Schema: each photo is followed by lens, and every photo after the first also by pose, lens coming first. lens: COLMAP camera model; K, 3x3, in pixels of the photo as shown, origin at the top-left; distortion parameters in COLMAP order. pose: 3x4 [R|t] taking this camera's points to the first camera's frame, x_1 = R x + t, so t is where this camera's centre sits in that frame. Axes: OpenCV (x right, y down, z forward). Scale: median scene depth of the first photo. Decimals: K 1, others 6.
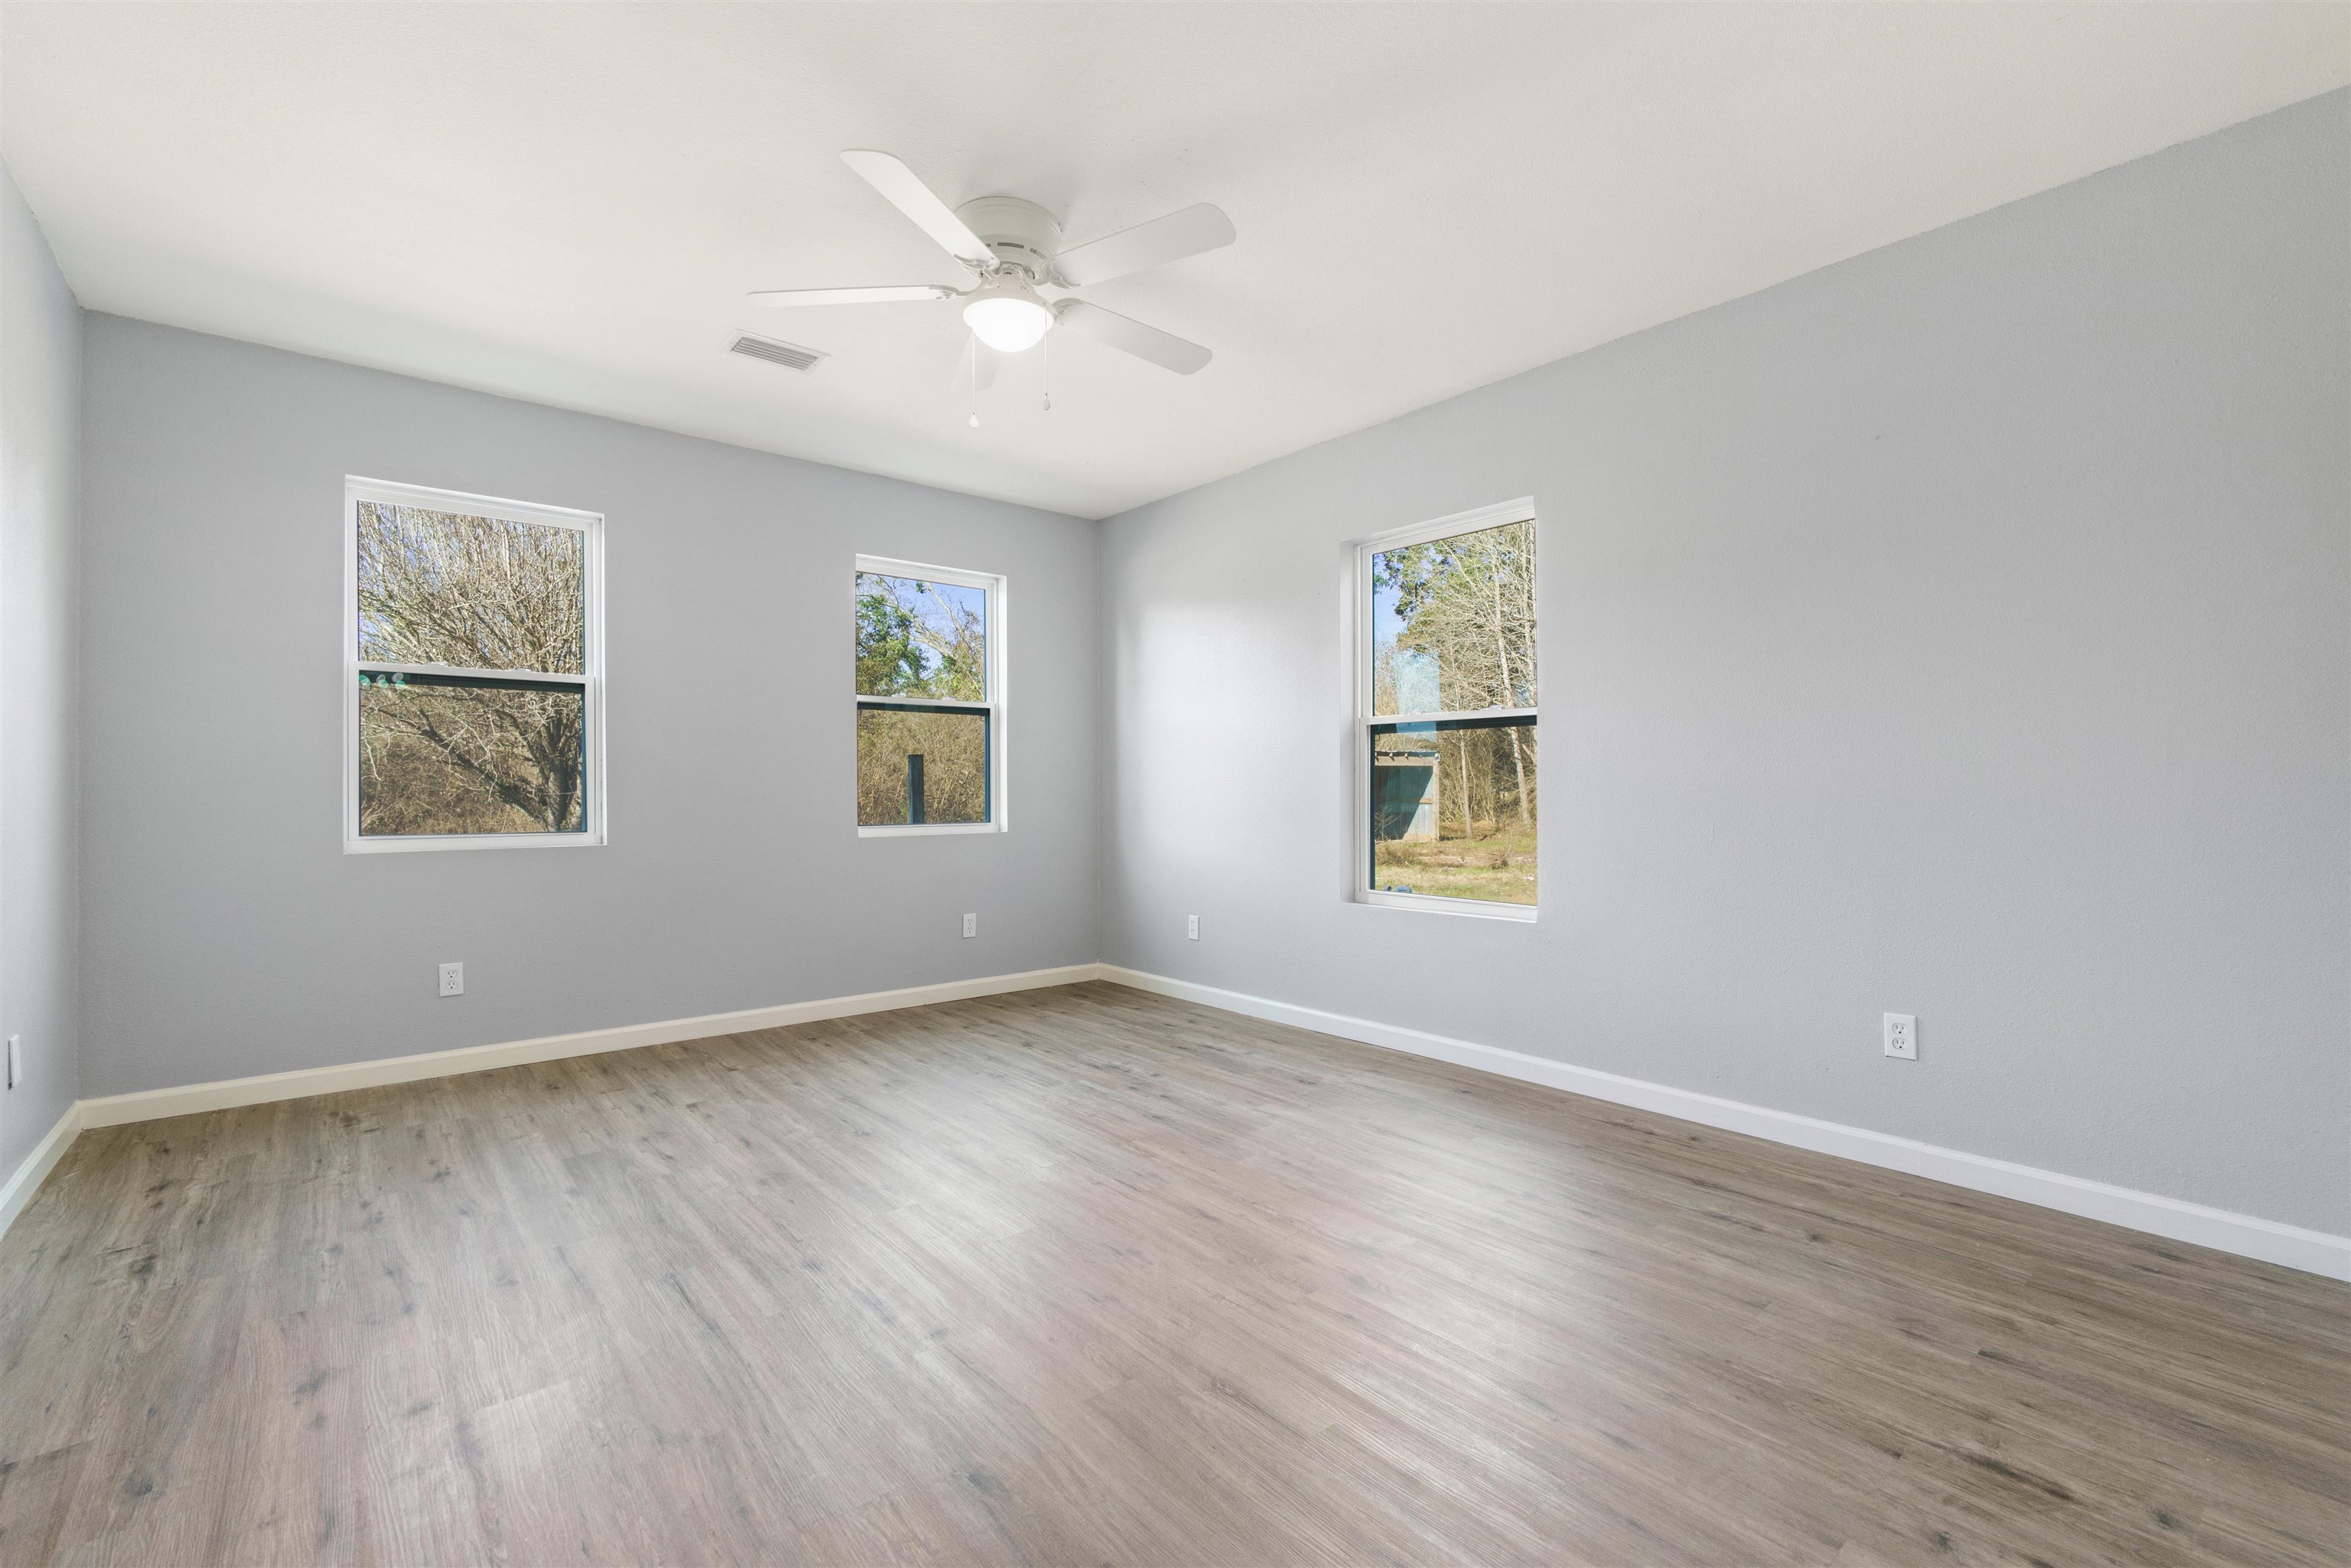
lens RADIAL K [[1020.4, 0, 1173.5], [0, 1020.4, 791.4], [0, 0, 1]] dist [-0.000944, -0.000615]
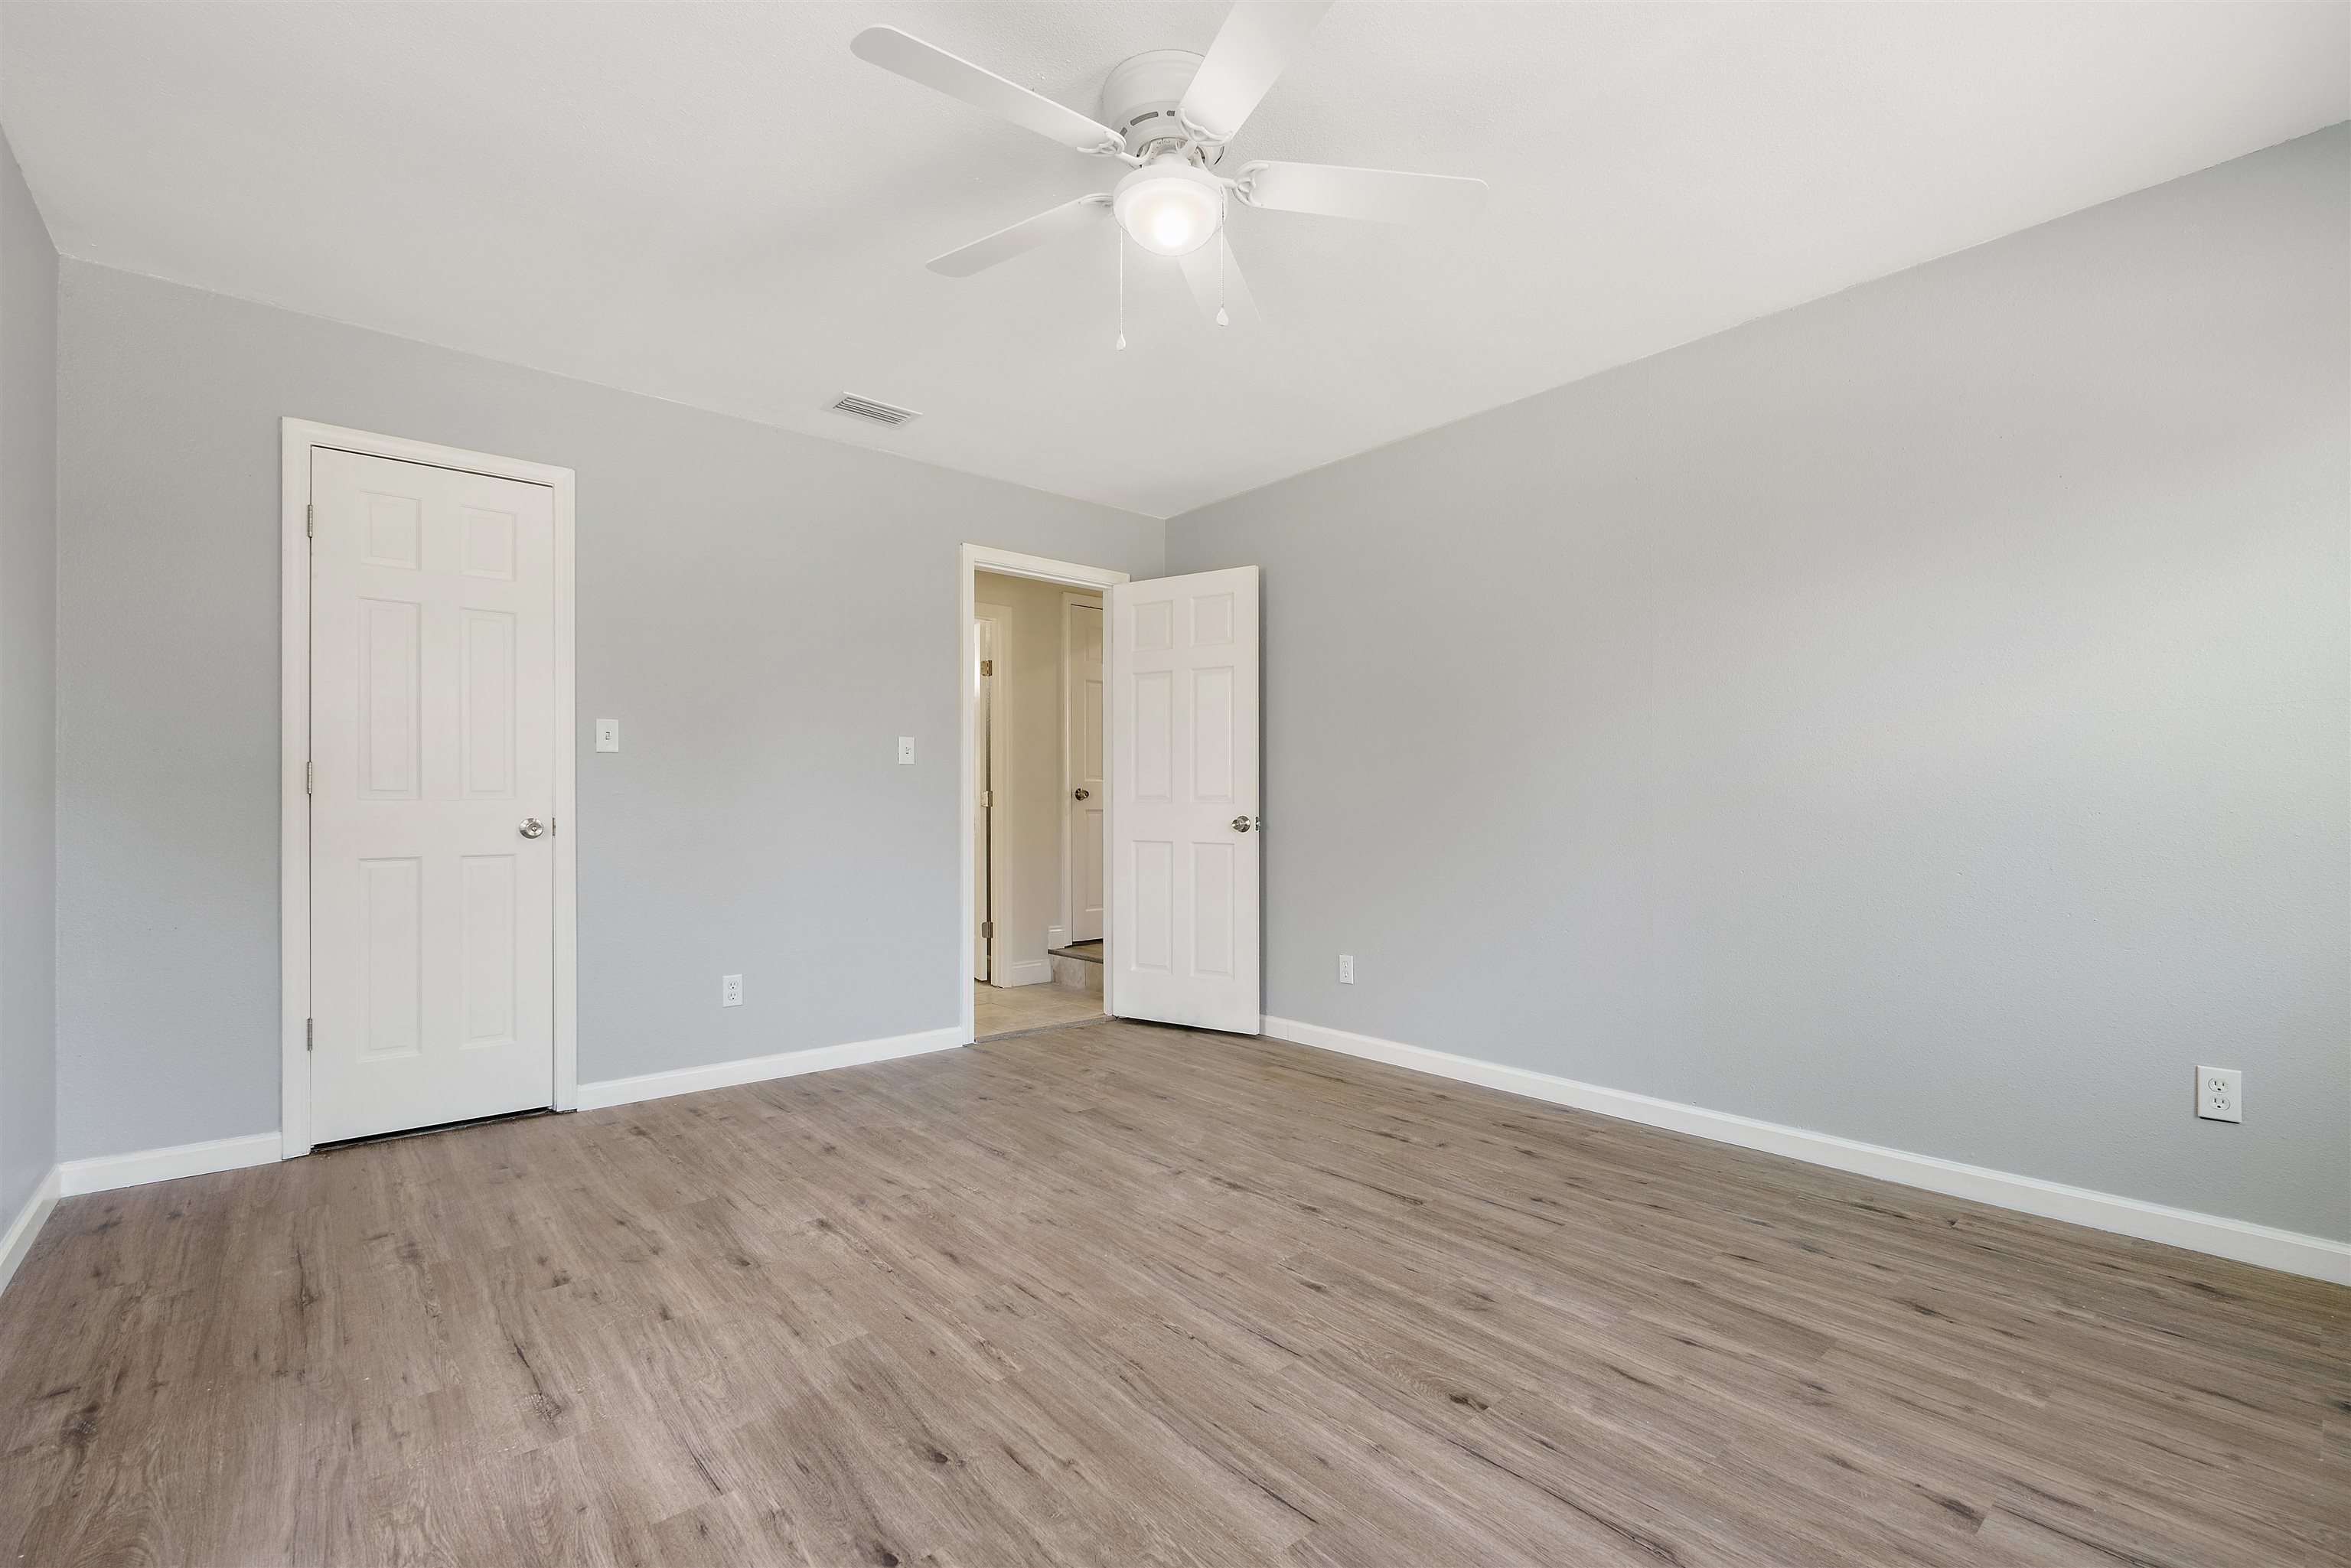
lens RADIAL K [[1020.4, 0, 1177.4], [0, 1020.4, 796.3], [0, 0, 1]] dist [-0.000944, -0.000615]
pose [[-0.999929, 0.001299, -0.011834, -0.157679], [0.001434, 0.999934, -0.011429, -0.000246], [0.011818, -0.011445, -0.999865, 1.844550]]
